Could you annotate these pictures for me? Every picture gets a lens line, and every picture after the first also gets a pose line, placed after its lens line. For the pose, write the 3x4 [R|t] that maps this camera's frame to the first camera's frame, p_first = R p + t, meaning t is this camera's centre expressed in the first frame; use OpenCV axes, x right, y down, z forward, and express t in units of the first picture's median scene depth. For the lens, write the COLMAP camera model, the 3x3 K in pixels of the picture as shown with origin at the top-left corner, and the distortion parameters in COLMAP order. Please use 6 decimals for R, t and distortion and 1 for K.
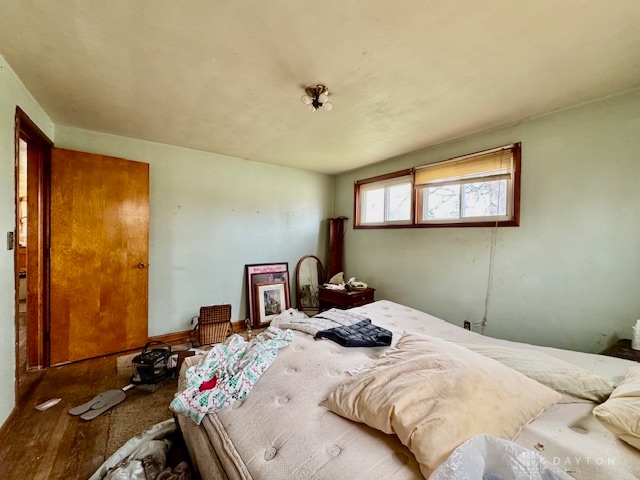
lens RADIAL K [[257.1, 0, 320.1], [0, 257.1, 237.5], [0, 0, 1]] dist [-0.002169, -0.000799]
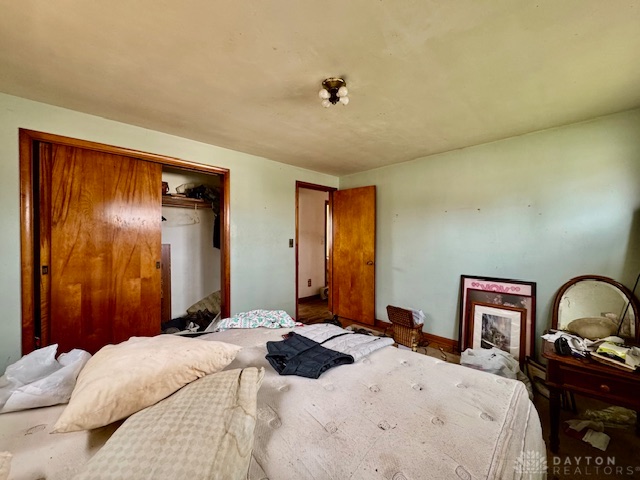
lens RADIAL K [[257.1, 0, 319.9], [0, 257.1, 240.0], [0, 0, 1]] dist [-0.002169, -0.000799]
pose [[0.144285, -0.006187, -0.989517, 0.460003], [-0.005222, 0.999962, -0.007014, 0.000130], [0.989522, 0.006179, 0.144248, 0.425481]]
